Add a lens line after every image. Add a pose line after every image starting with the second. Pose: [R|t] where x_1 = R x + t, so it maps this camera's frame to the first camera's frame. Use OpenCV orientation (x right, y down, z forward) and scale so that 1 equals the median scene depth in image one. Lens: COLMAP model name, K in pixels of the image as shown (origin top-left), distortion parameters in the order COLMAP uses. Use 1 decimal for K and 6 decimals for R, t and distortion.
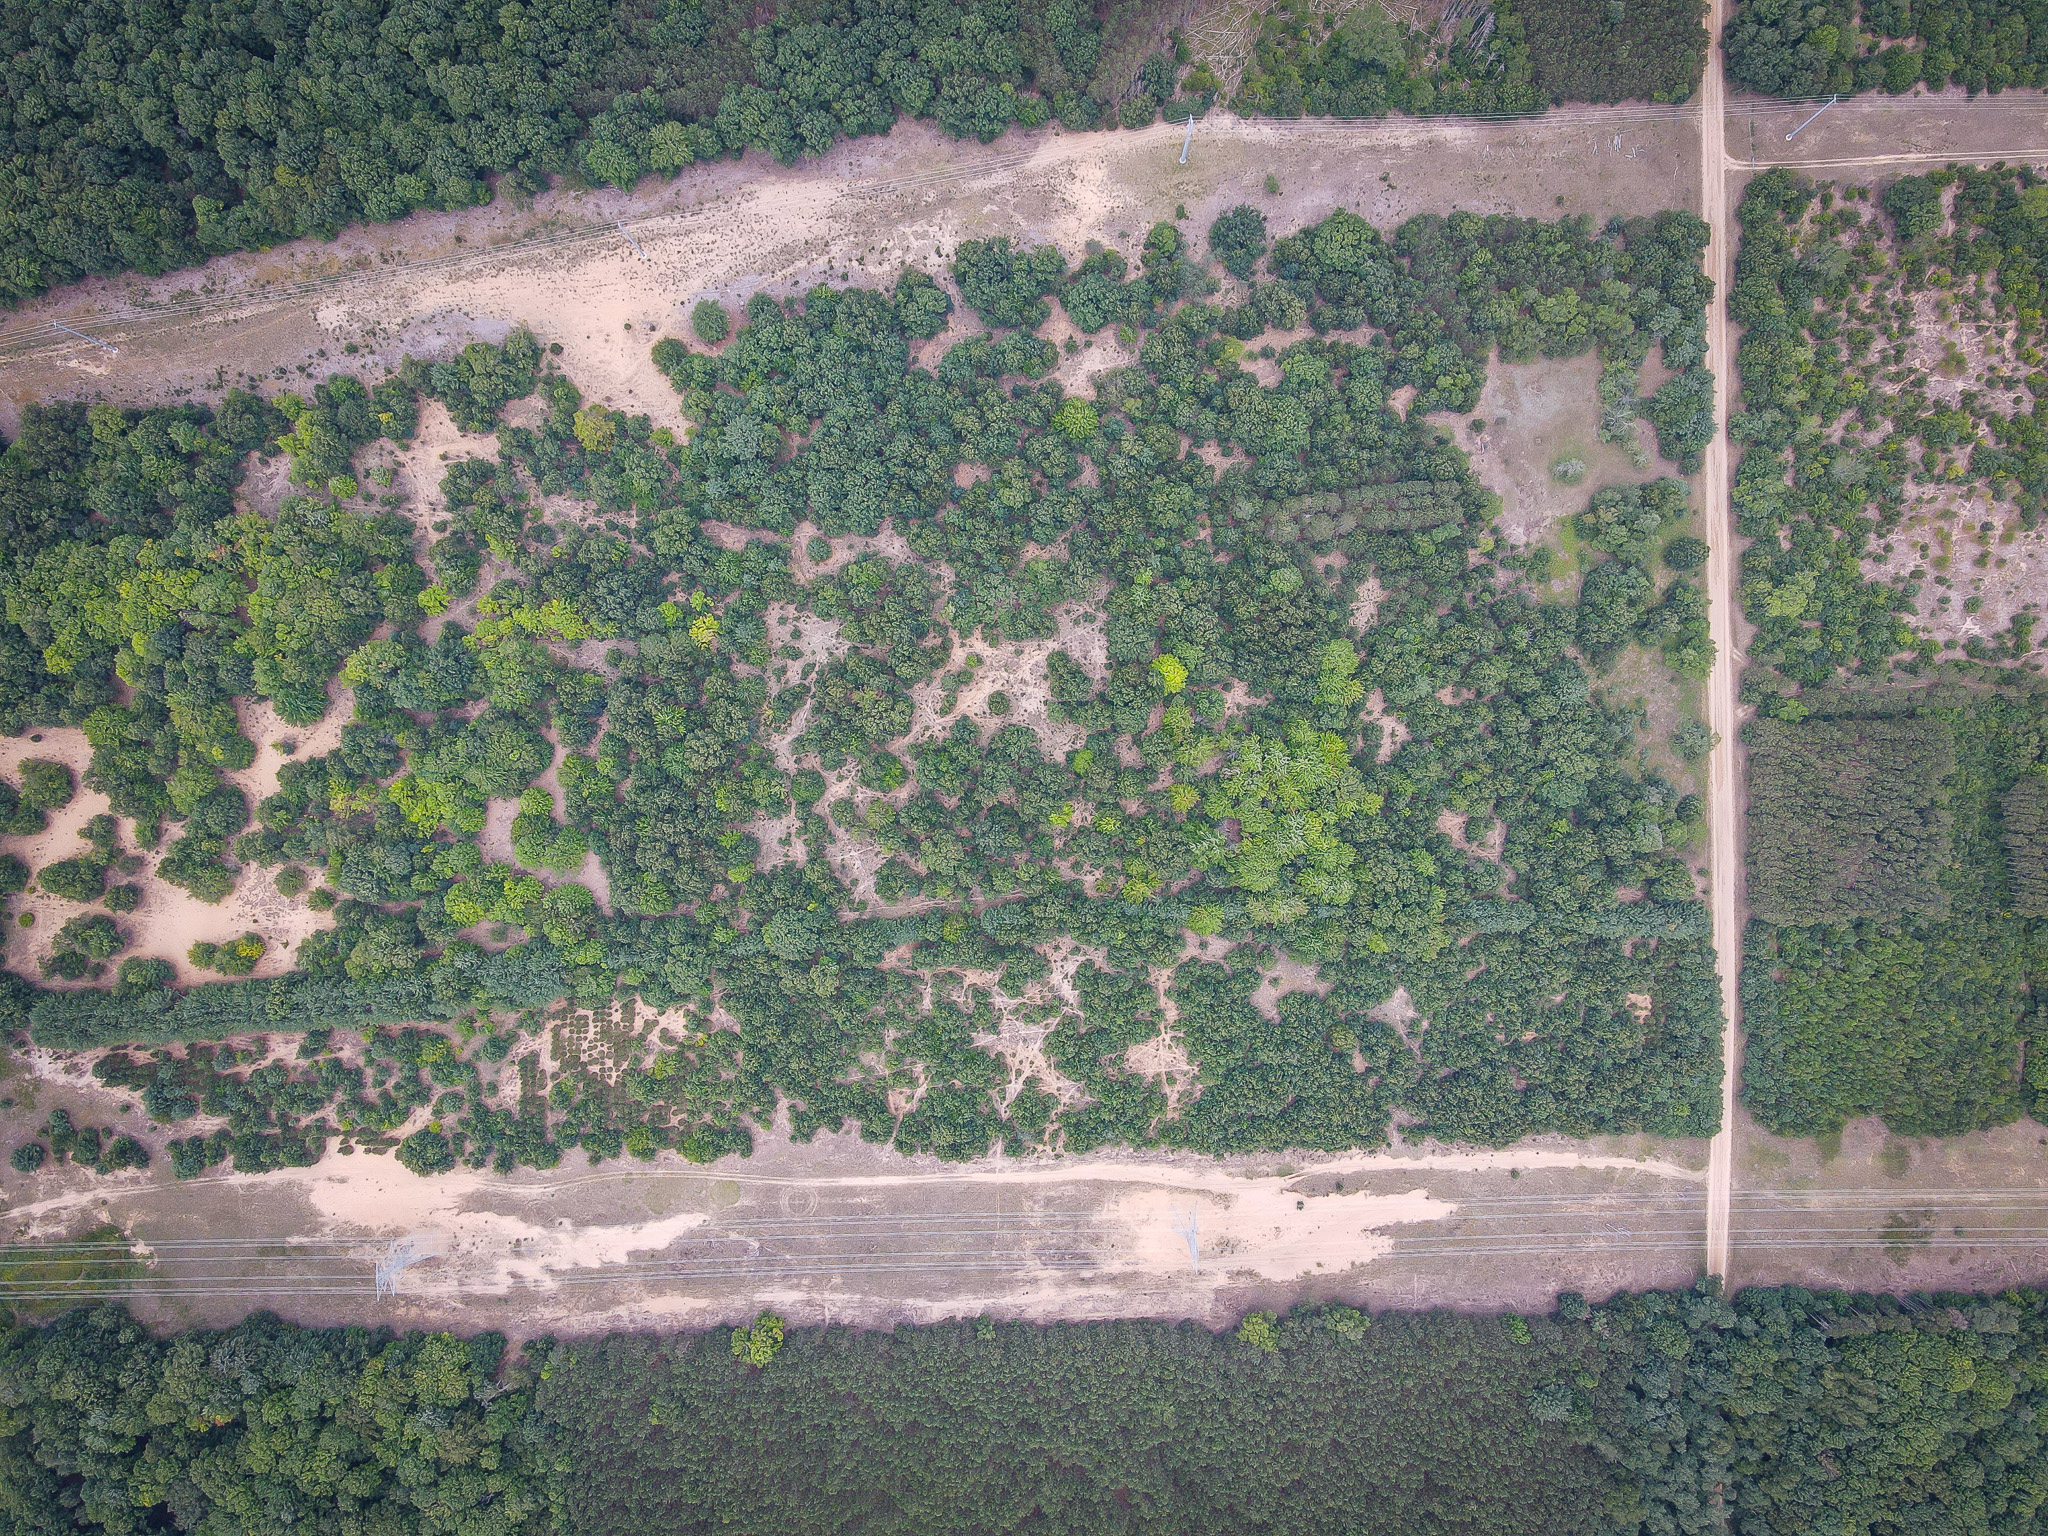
lens RADIAL K [[1440.0, 0, 1024.0], [0, 1440.0, 768.0], [0, 0, 1]] dist [0.017428, 0.008723]
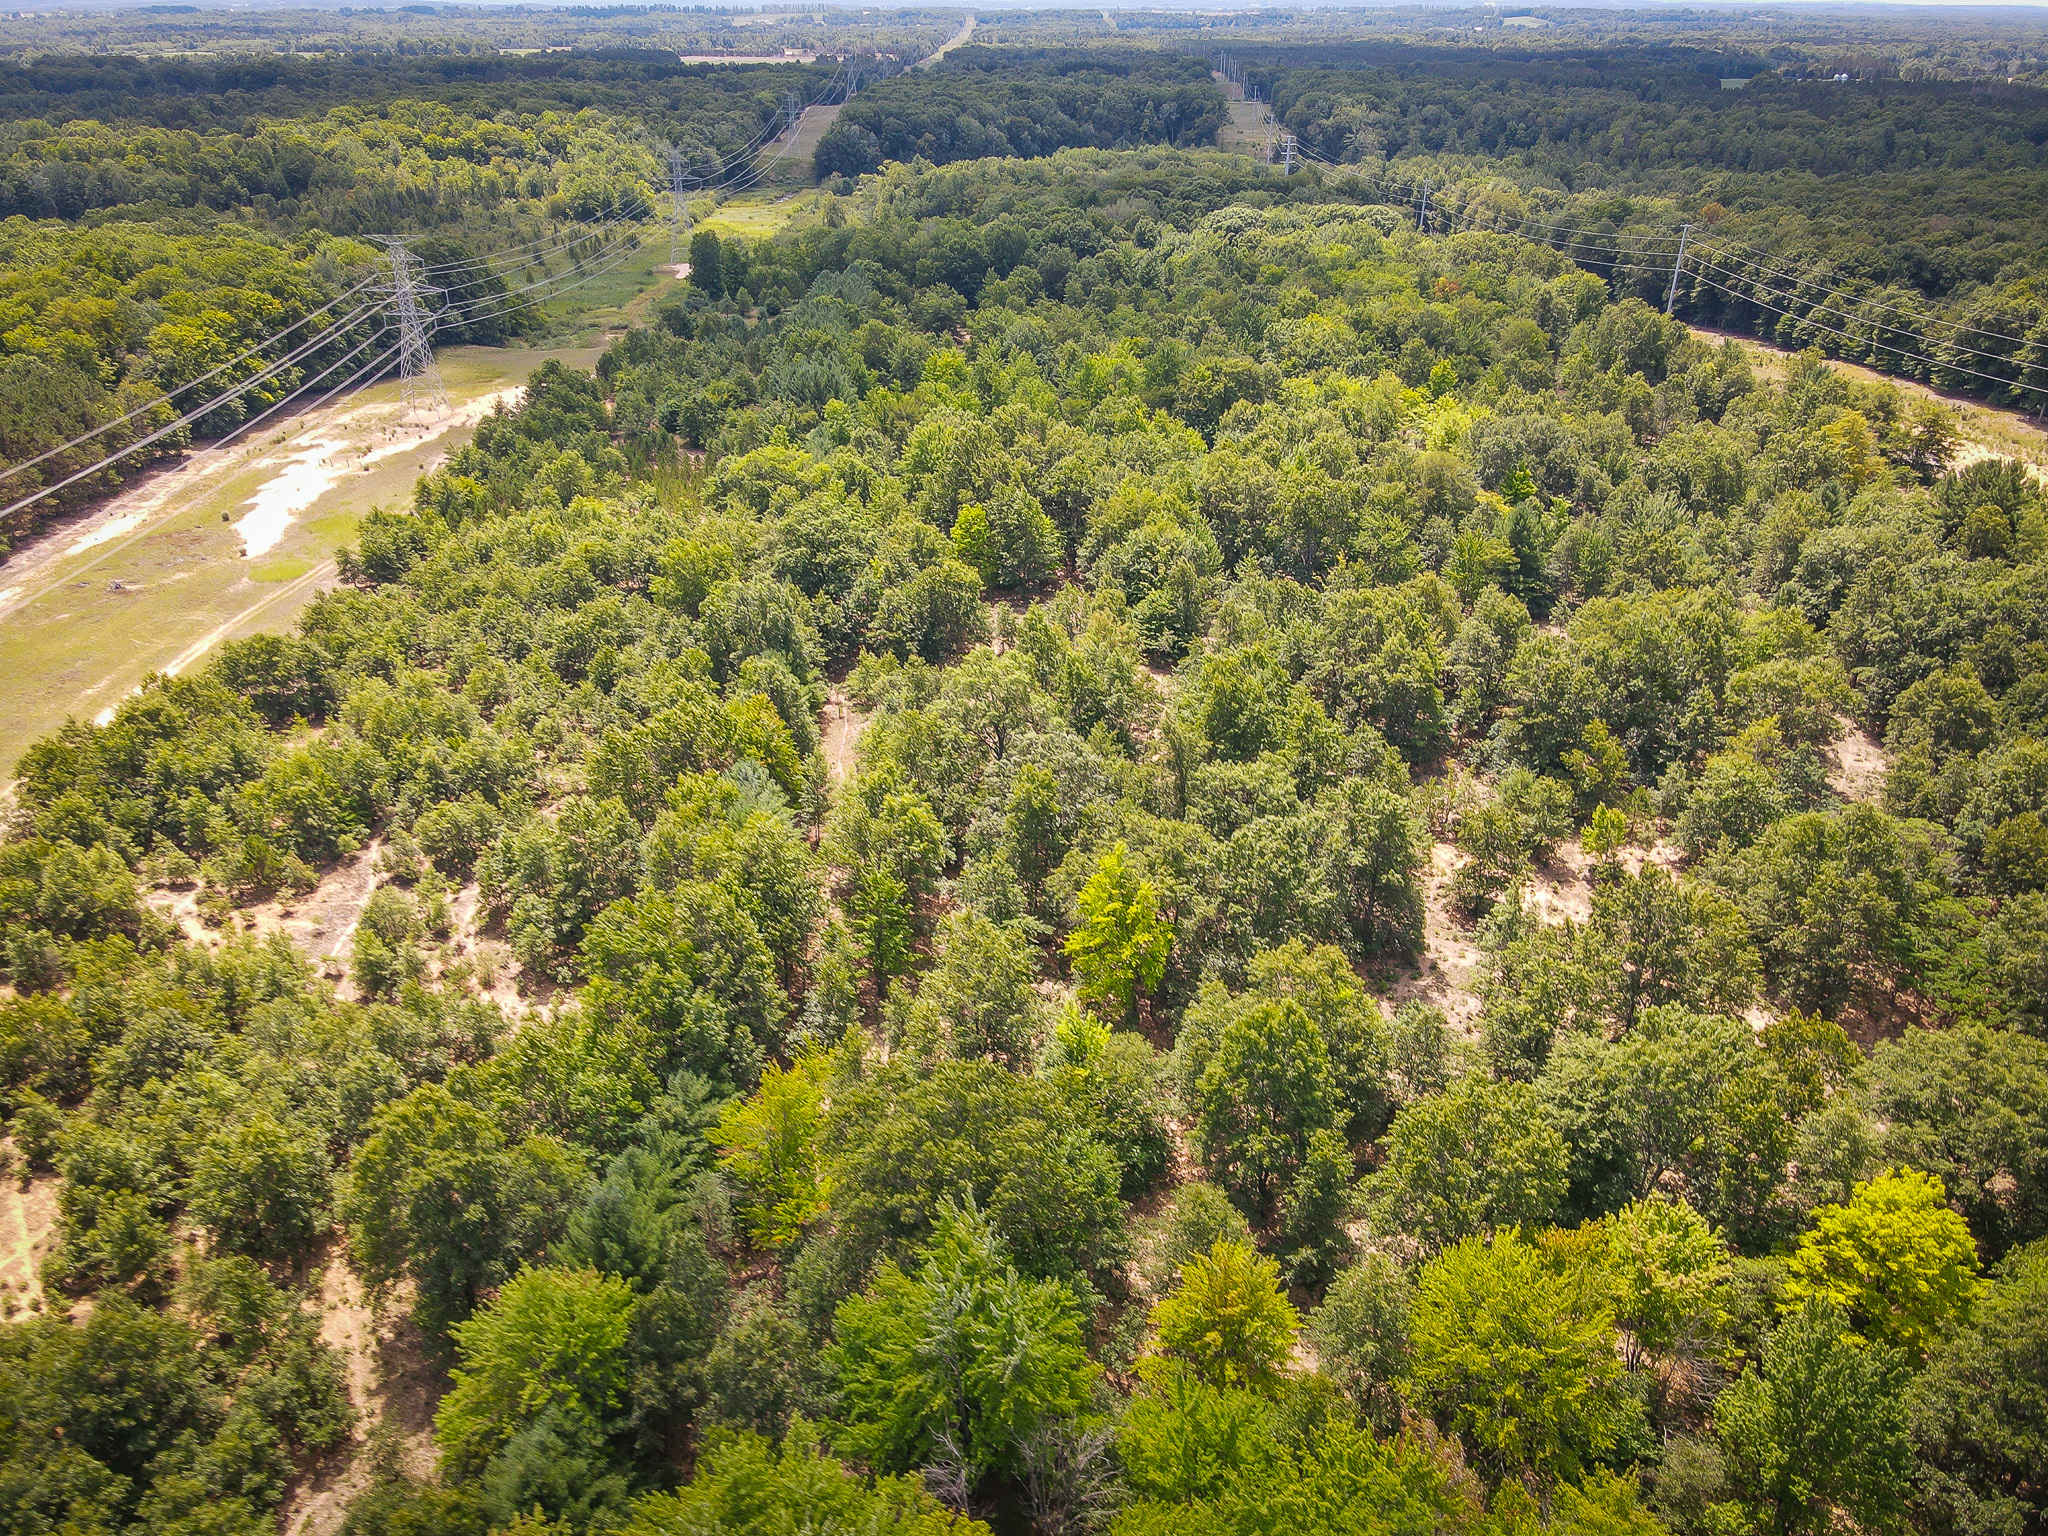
lens RADIAL K [[1440.0, 0, 1024.0], [0, 1440.0, 768.0], [0, 0, 1]] dist [0.017428, 0.008723]
pose [[-0.031191, 0.490465, -0.870902, 0.229007], [-0.999488, -0.021470, 0.023705, 0.045017], [-0.007071, 0.871196, 0.490884, 0.851862]]
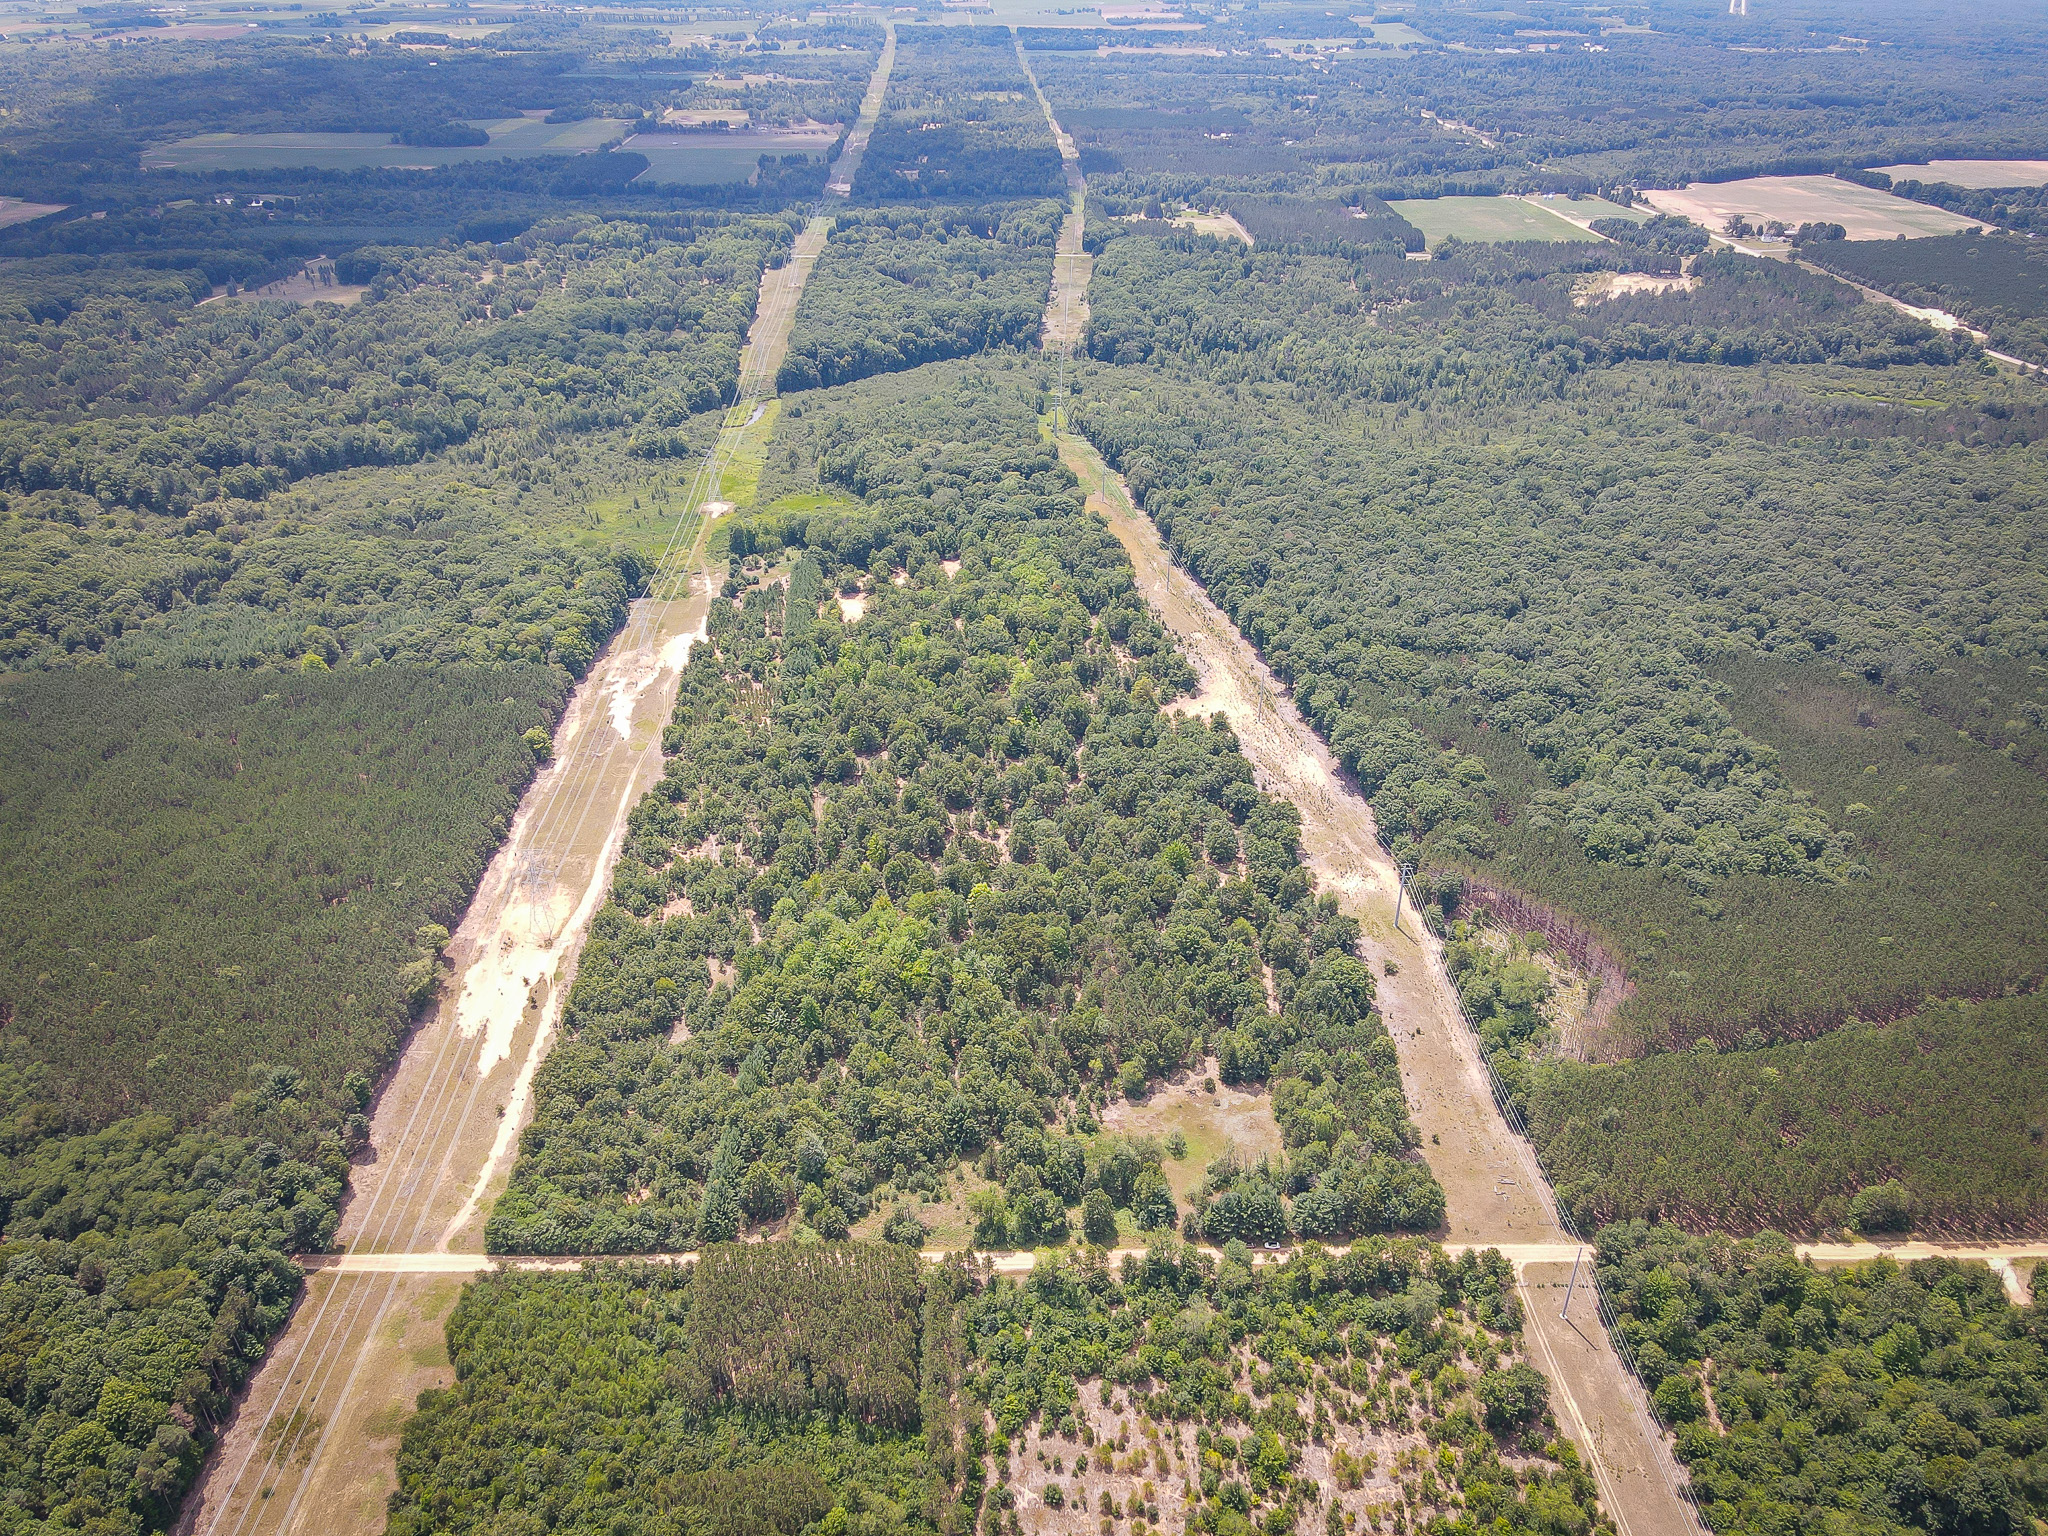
lens RADIAL K [[1440.0, 0, 1024.0], [0, 1440.0, 768.0], [0, 0, 1]] dist [0.017428, 0.008723]
pose [[0.011795, 0.531666, -0.846872, 1.103423], [-0.999891, -0.001287, -0.014735, -0.082754], [-0.008924, 0.846953, 0.531593, 0.232644]]
